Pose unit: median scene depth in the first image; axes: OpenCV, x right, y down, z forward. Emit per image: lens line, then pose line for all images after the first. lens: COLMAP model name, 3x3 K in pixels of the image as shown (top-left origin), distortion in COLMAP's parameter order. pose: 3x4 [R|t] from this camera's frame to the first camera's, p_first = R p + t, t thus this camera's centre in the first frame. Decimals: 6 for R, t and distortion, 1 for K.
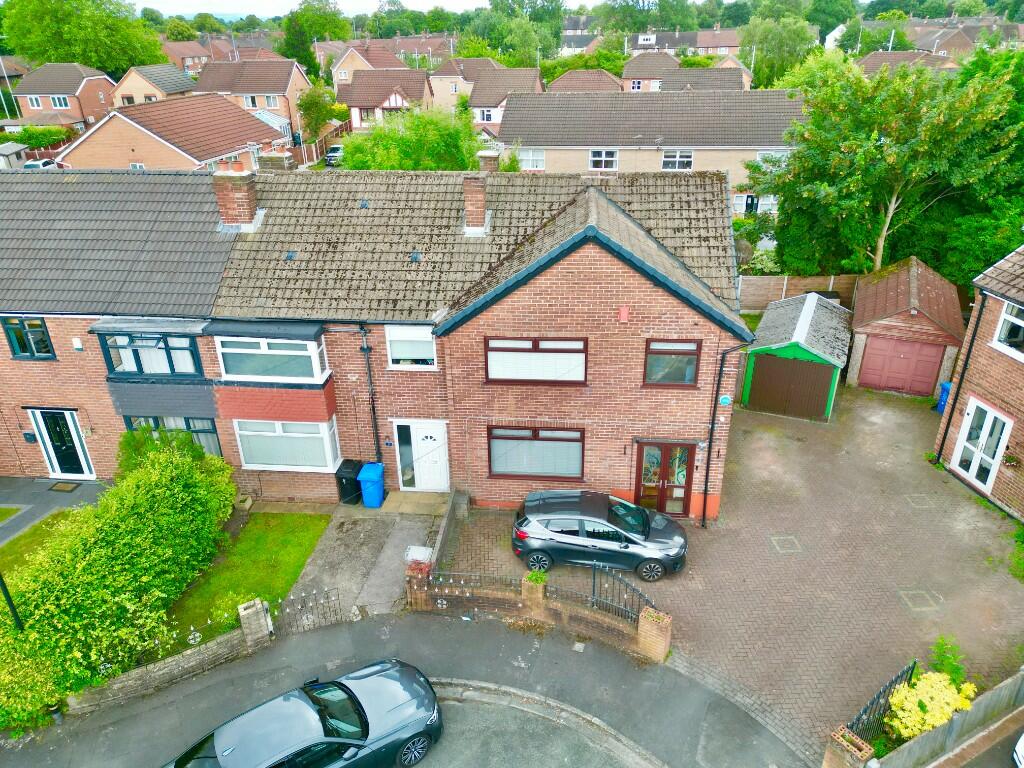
lens RADIAL K [[714.0, 0, 509.8], [0, 714.0, 386.3], [0, 0, 1]] dist [0.074828, -0.065309]
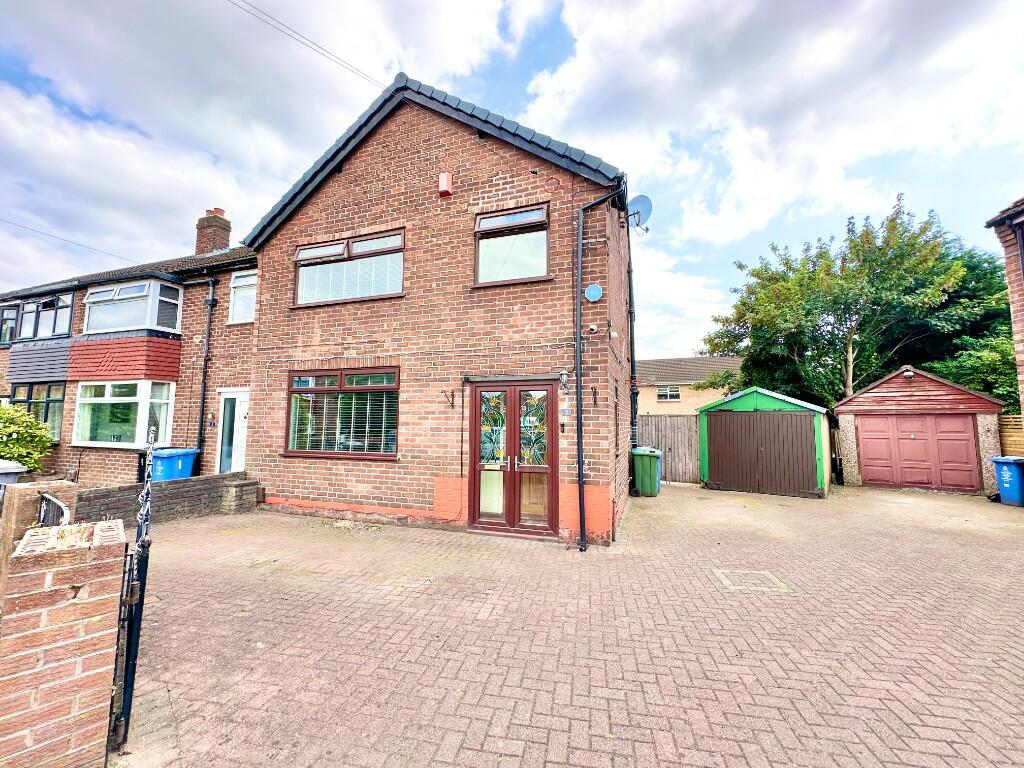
lens RADIAL K [[409.6, 0, 512.8], [0, 409.6, 387.2], [0, 0, 1]] dist [-0.001426, 0.000446]
pose [[0.973236, 0.007760, -0.229679, 0.292579], [-0.126455, 0.852599, -0.507034, 0.254513], [0.191890, 0.522507, 0.830761, 0.690096]]
